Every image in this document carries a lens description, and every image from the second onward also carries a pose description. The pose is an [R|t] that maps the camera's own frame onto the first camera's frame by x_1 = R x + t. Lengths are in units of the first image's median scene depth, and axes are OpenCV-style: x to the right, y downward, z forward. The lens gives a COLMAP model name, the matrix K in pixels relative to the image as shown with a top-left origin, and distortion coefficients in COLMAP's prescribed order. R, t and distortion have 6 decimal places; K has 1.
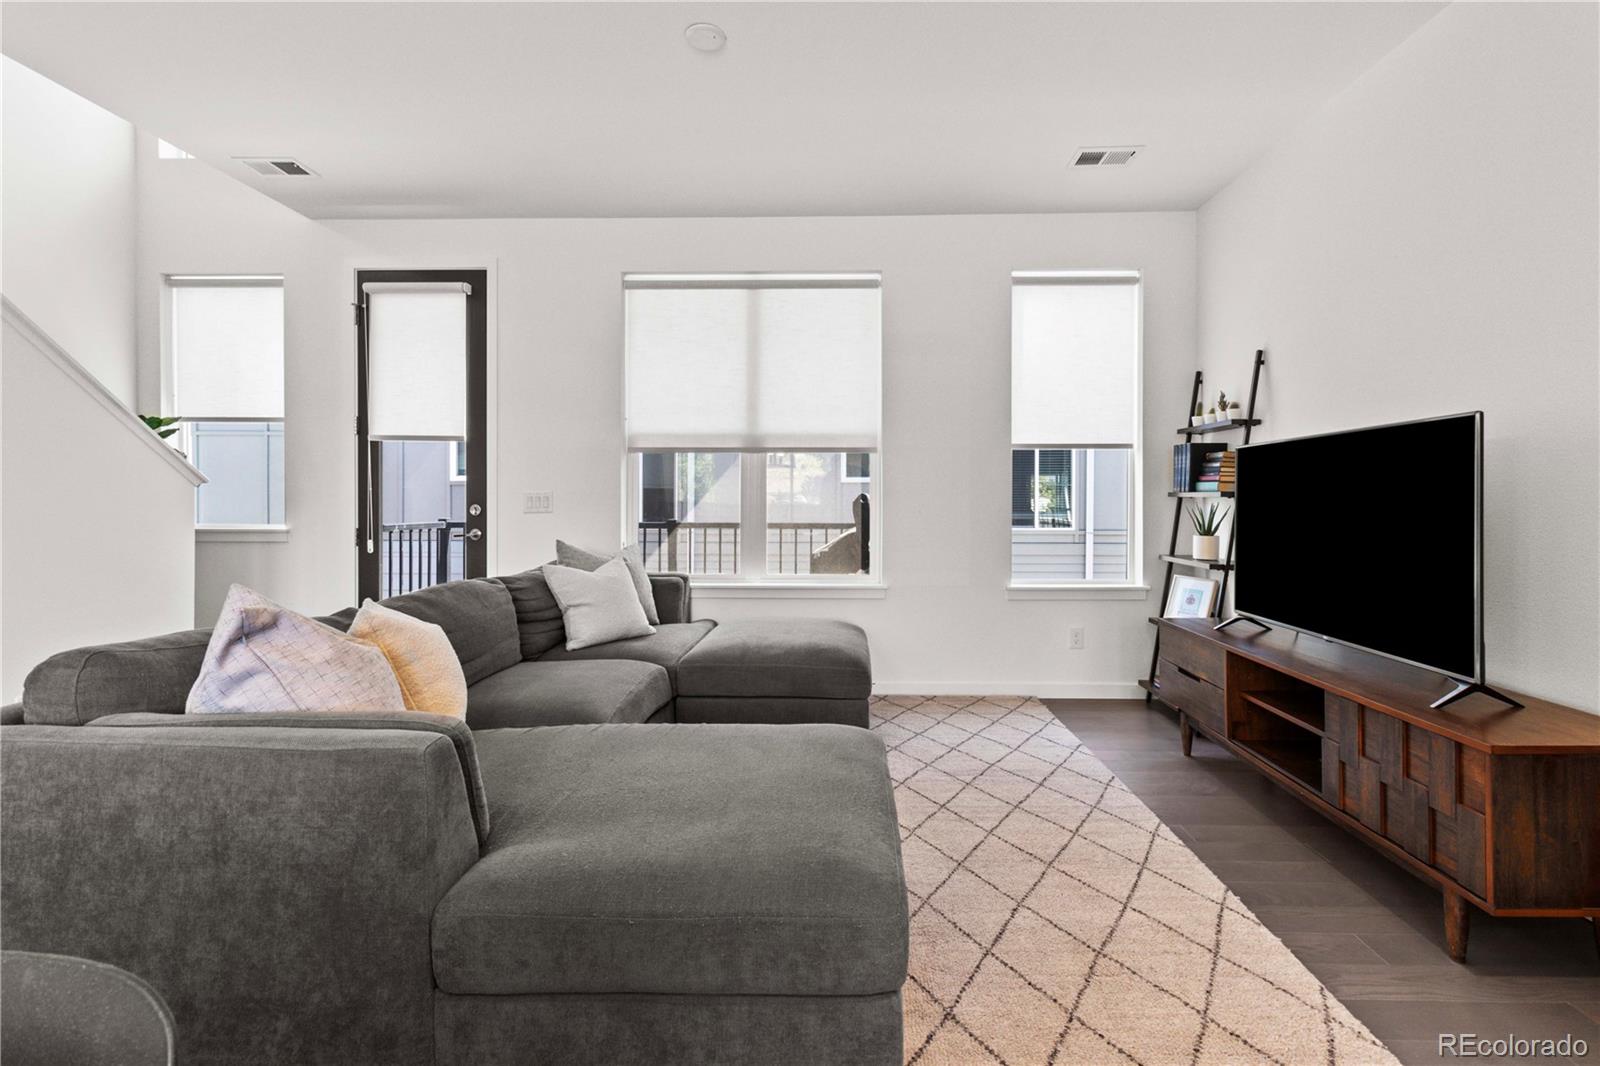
lens RADIAL K [[744.5, 0, 826.9], [0, 744.5, 509.4], [0, 0, 1]] dist [0.000768, -0.000302]
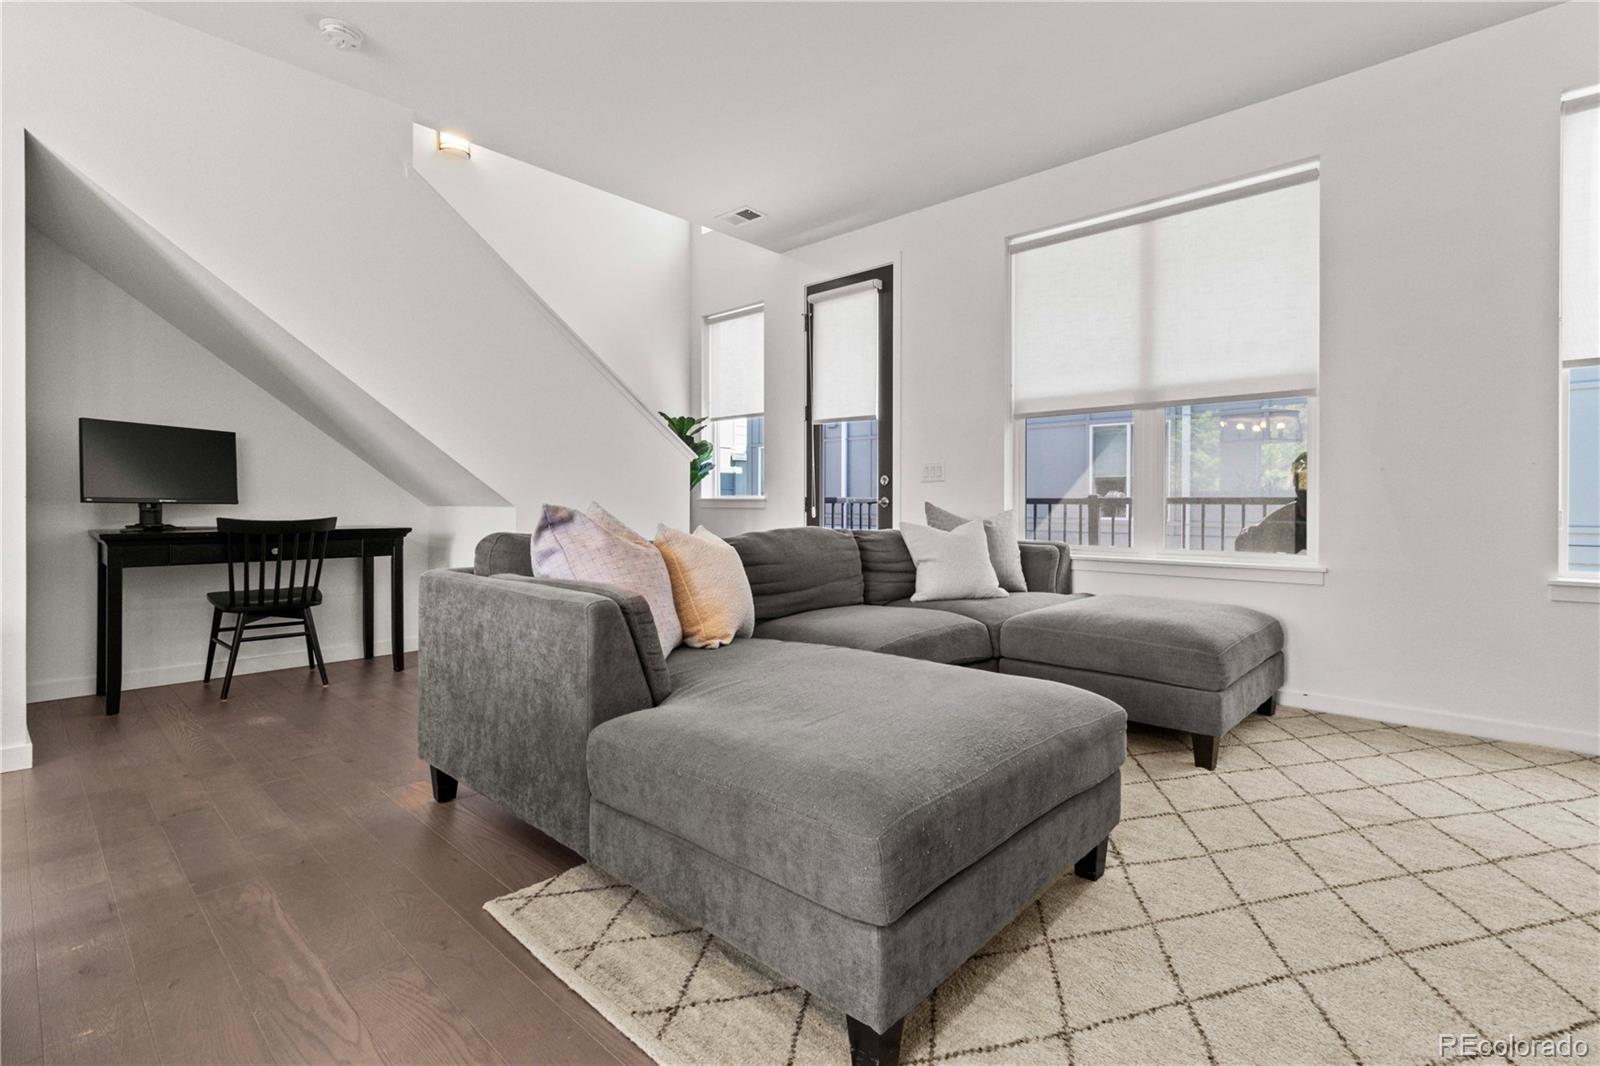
lens RADIAL K [[744.4, 0, 811.0], [0, 744.4, 506.4], [0, 0, 1]] dist [-0.000512, 0.000347]
pose [[0.755262, 0.002041, -0.655419, 0.197234], [-0.006745, 0.999966, -0.004658, 0.050797], [0.655388, 0.007939, 0.755251, 0.091430]]
